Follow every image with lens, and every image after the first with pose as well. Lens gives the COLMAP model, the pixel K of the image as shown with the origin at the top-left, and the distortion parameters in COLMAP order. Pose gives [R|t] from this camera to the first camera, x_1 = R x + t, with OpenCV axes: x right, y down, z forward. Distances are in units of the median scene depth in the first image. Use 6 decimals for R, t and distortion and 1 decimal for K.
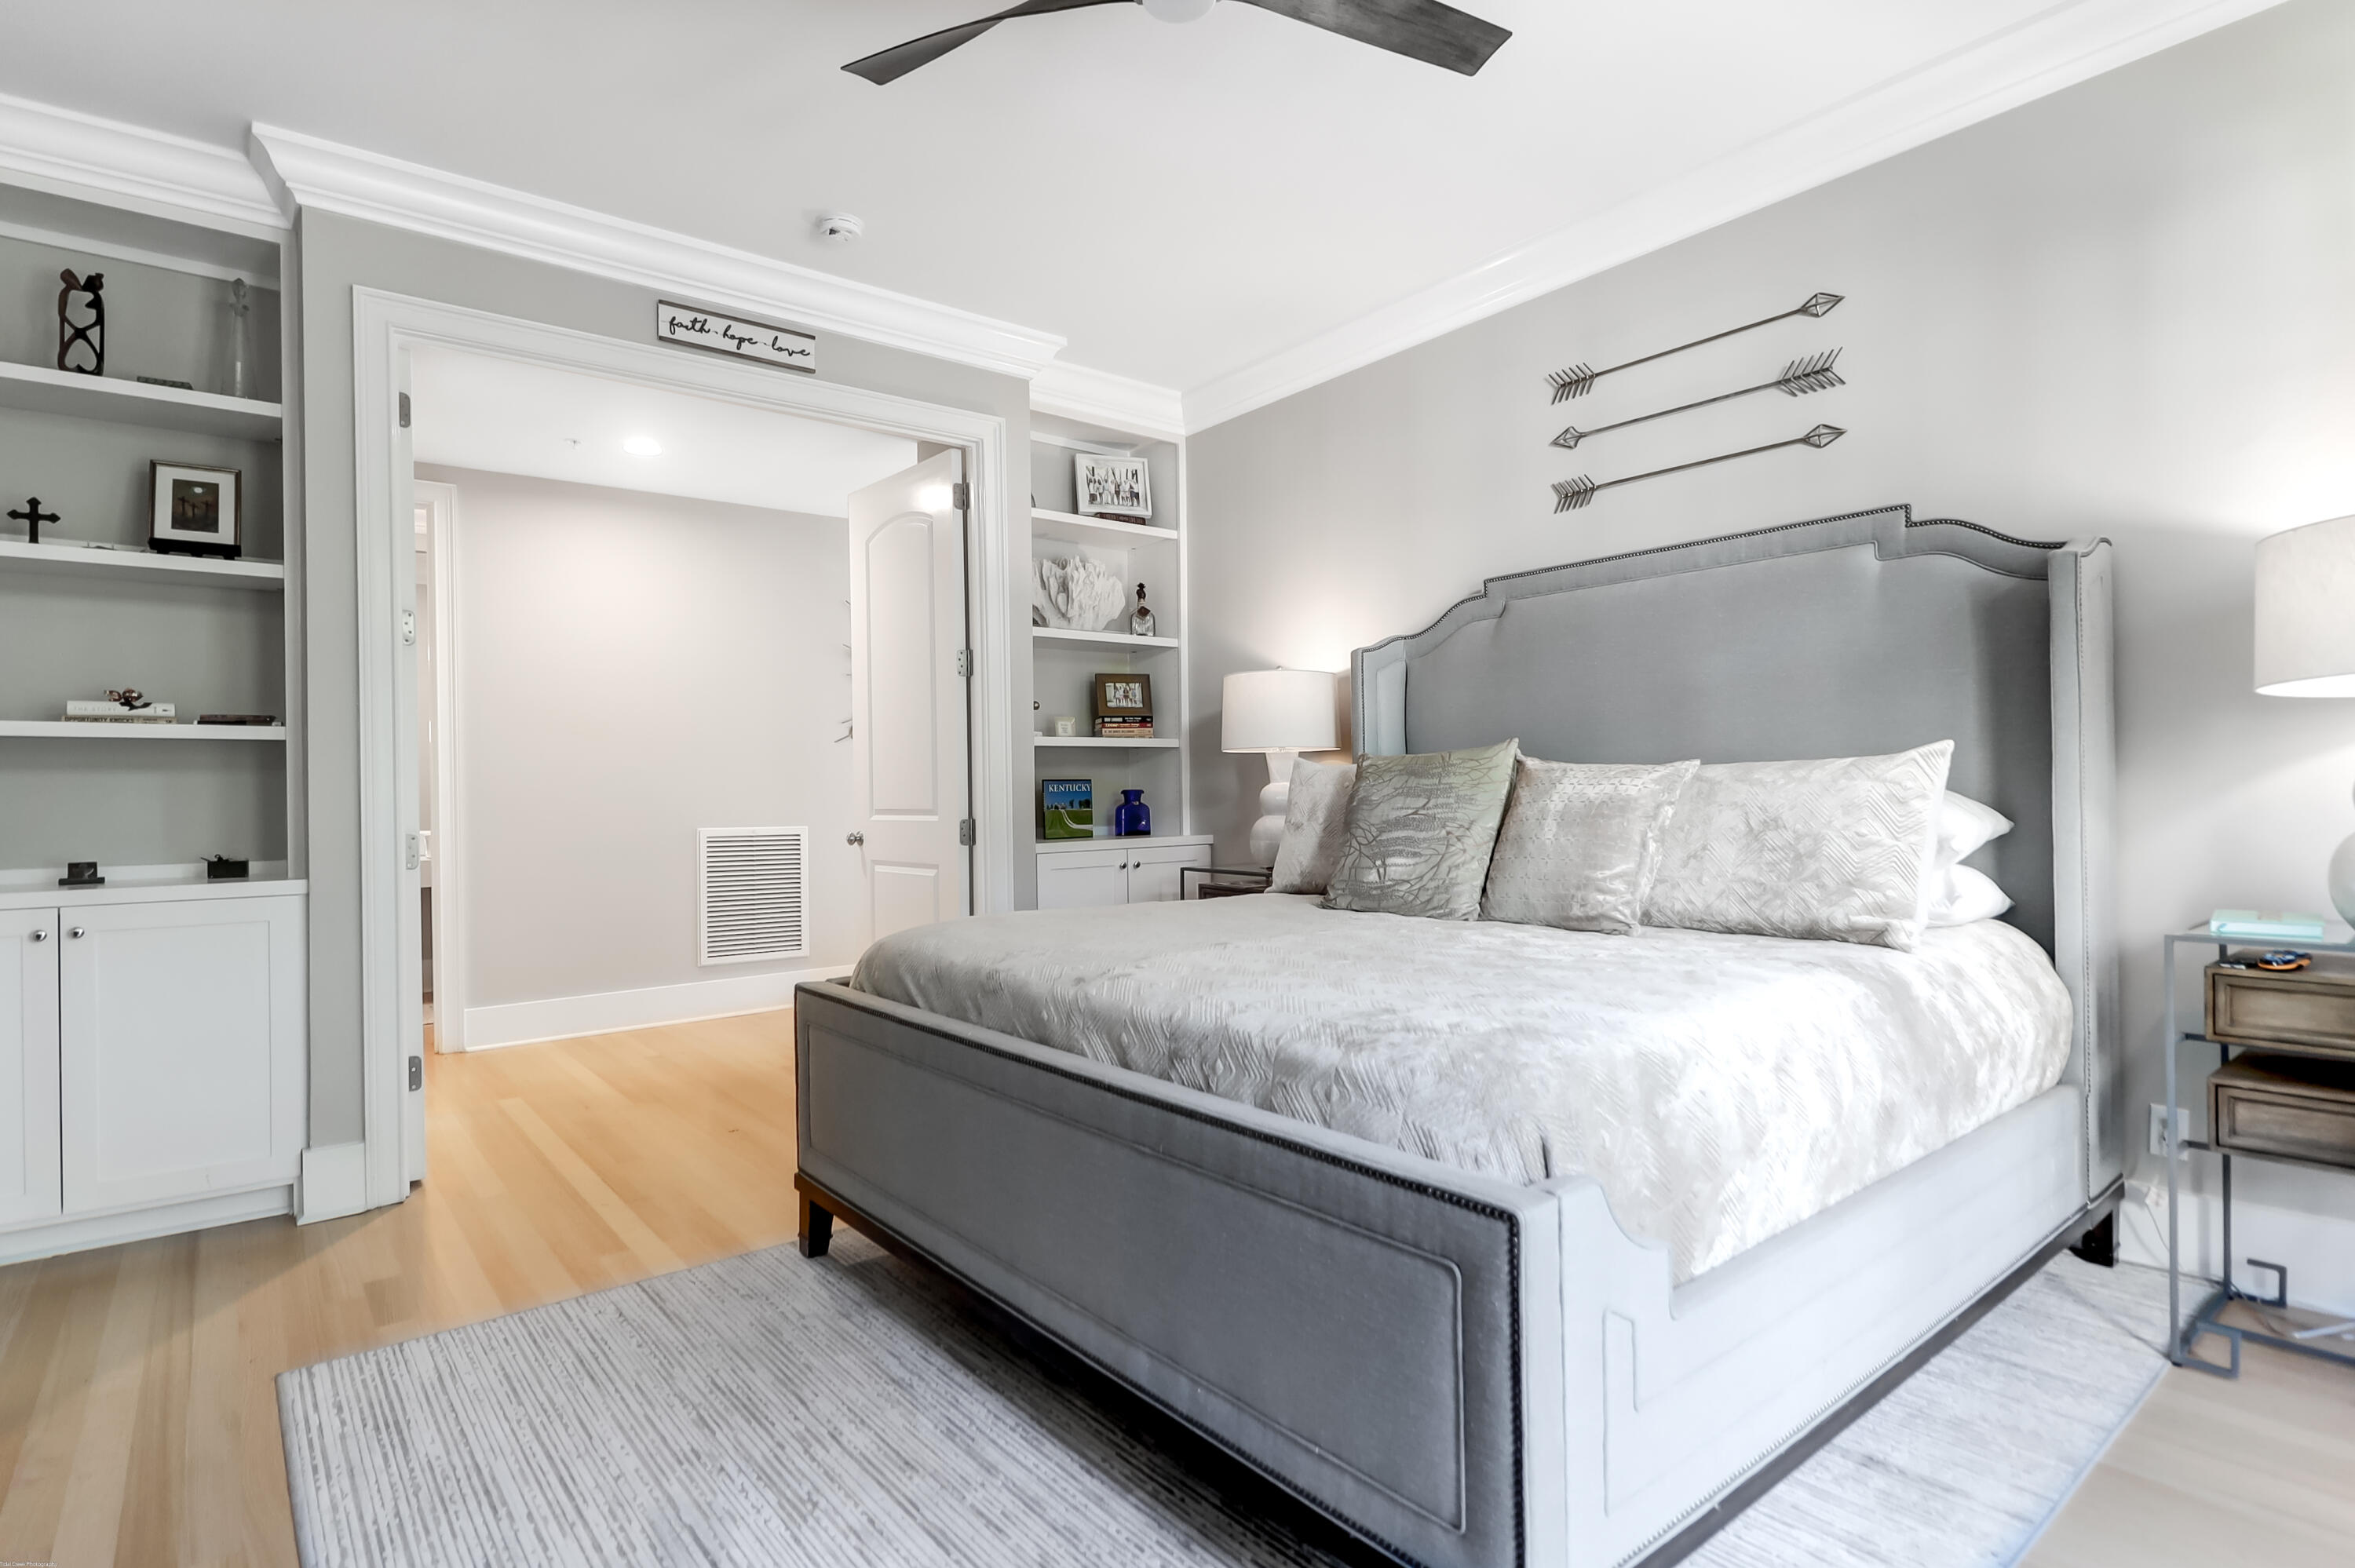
lens RADIAL K [[1185.0, 0, 1181.7], [0, 1185.0, 788.2], [0, 0, 1]] dist [-0.001547, -0.001827]
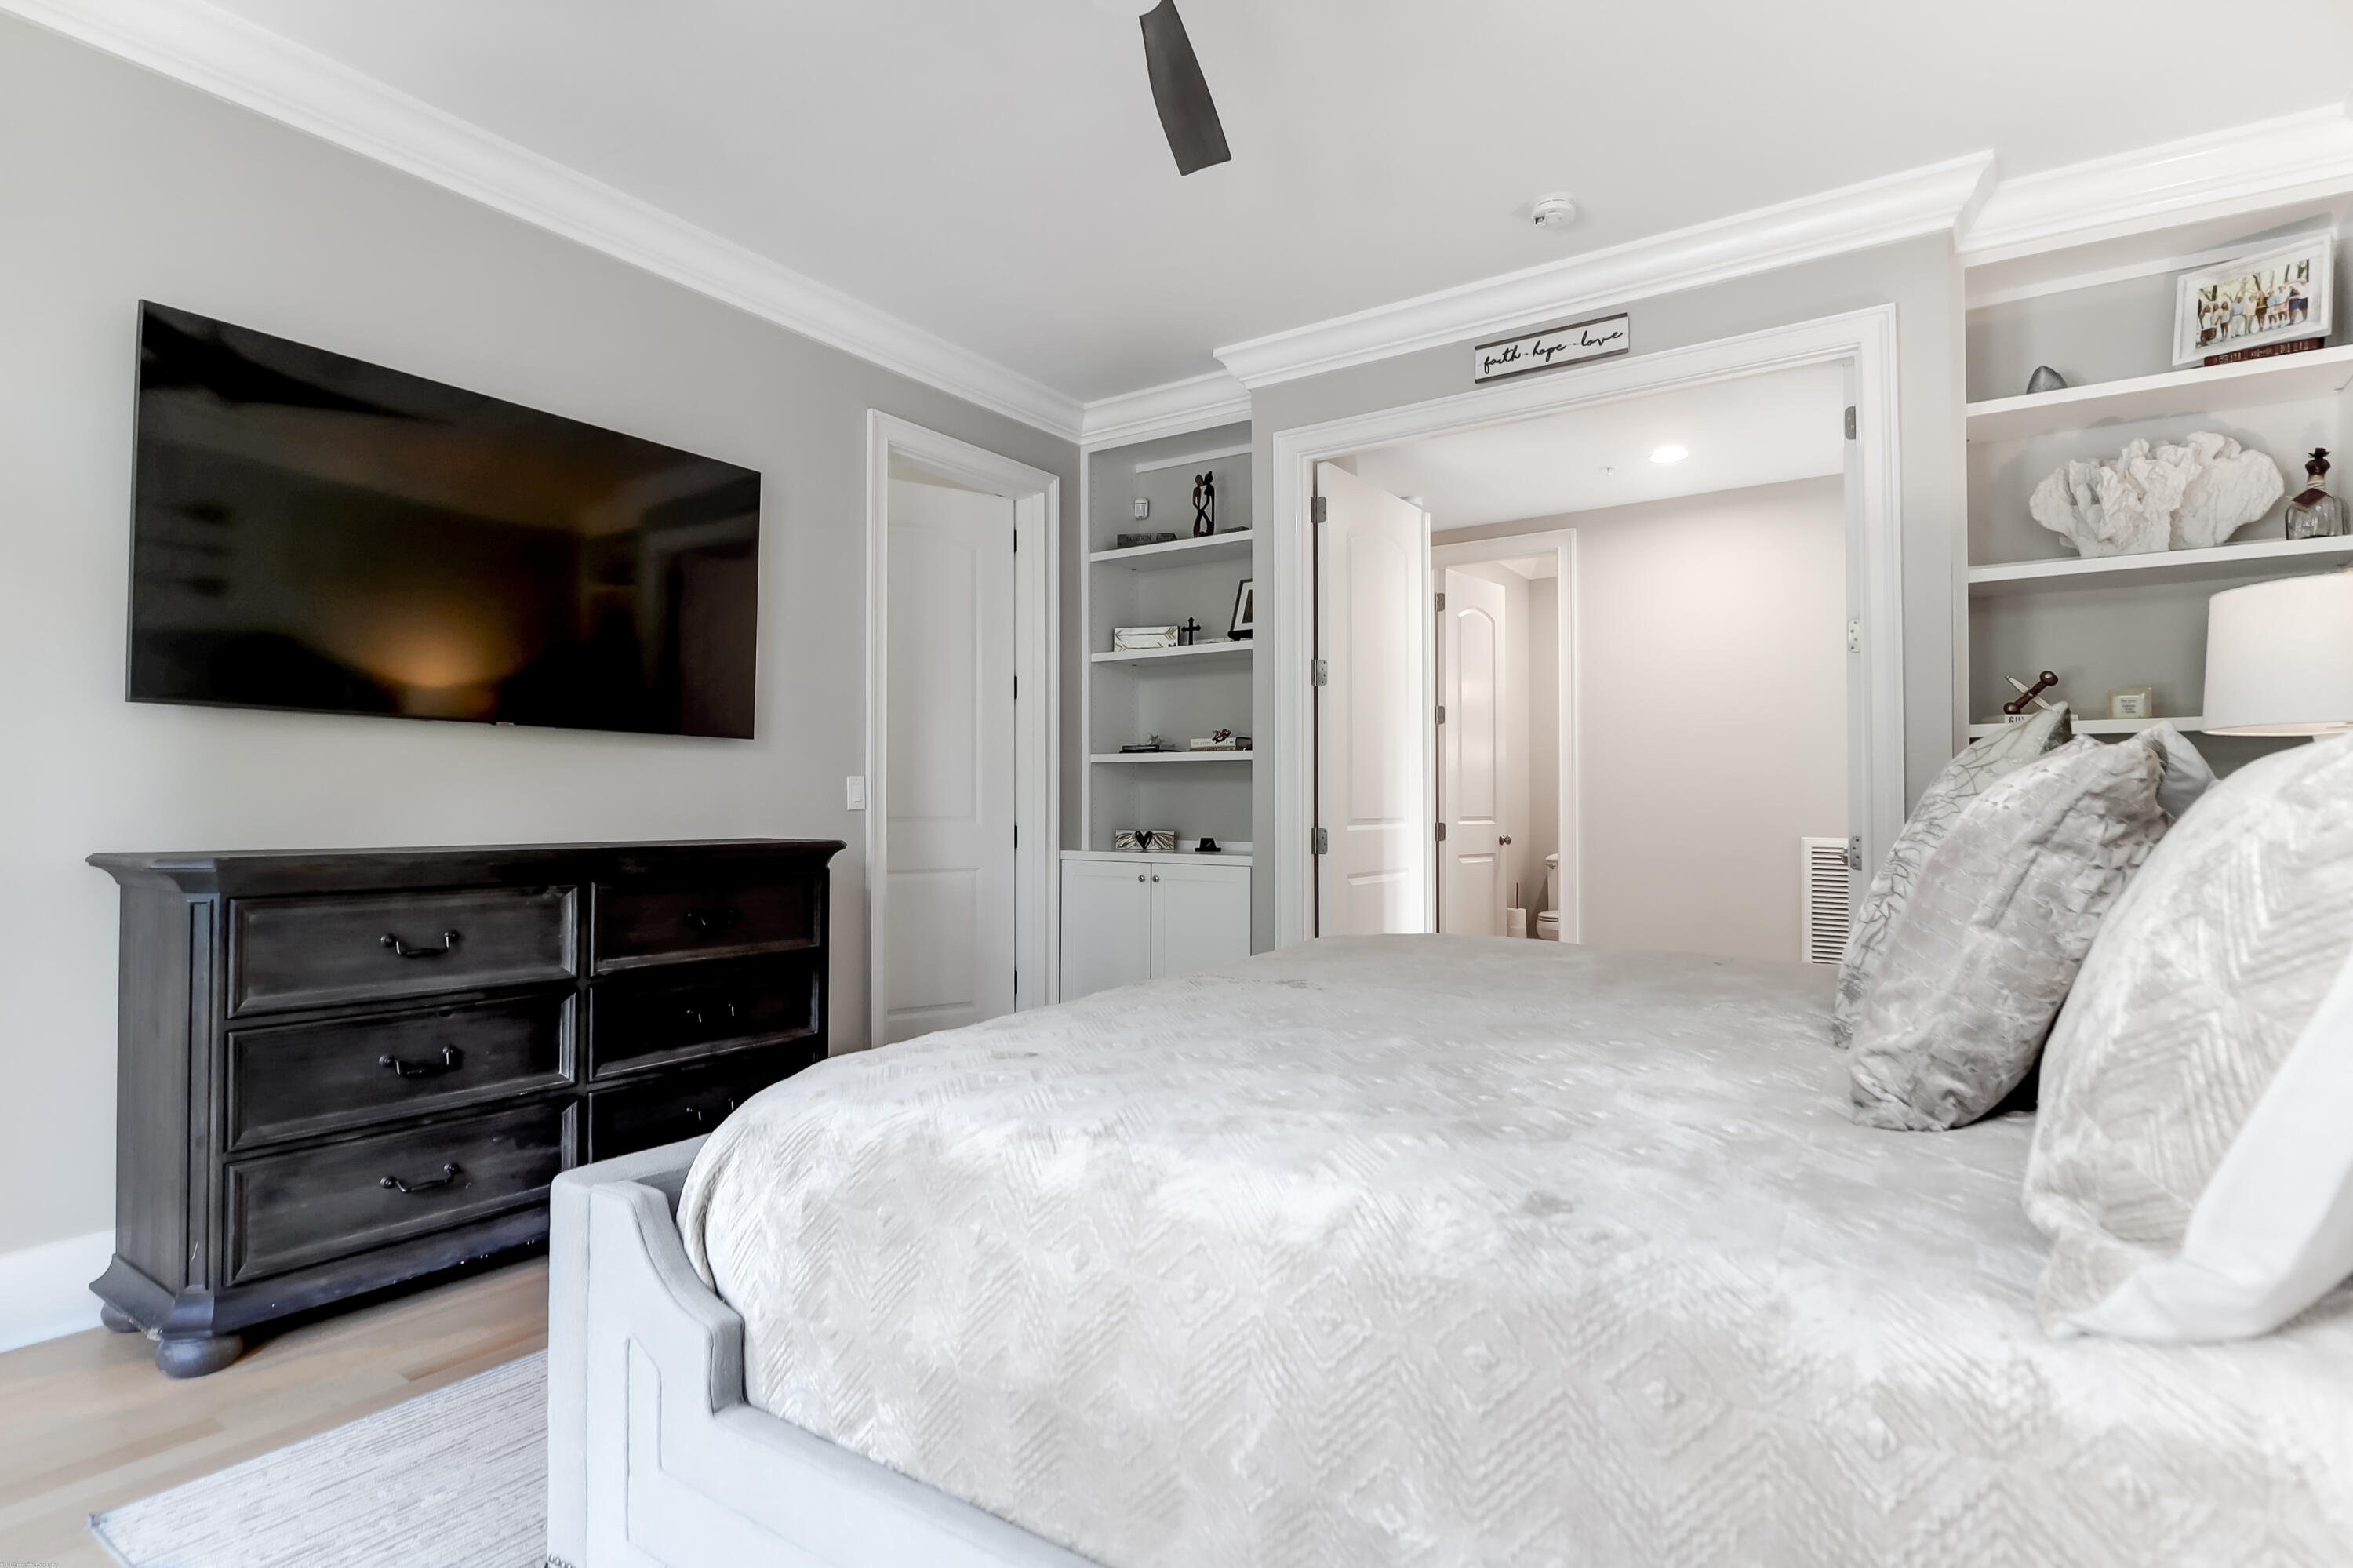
lens RADIAL K [[1184.2, 0, 1180.7], [0, 1184.2, 788.2], [0, 0, 1]] dist [-0.001547, -0.001827]
pose [[0.294348, -0.000303, -0.955698, 0.602131], [-0.002946, 0.999995, -0.001225, -0.003642], [0.955694, 0.003176, 0.294346, 0.484039]]
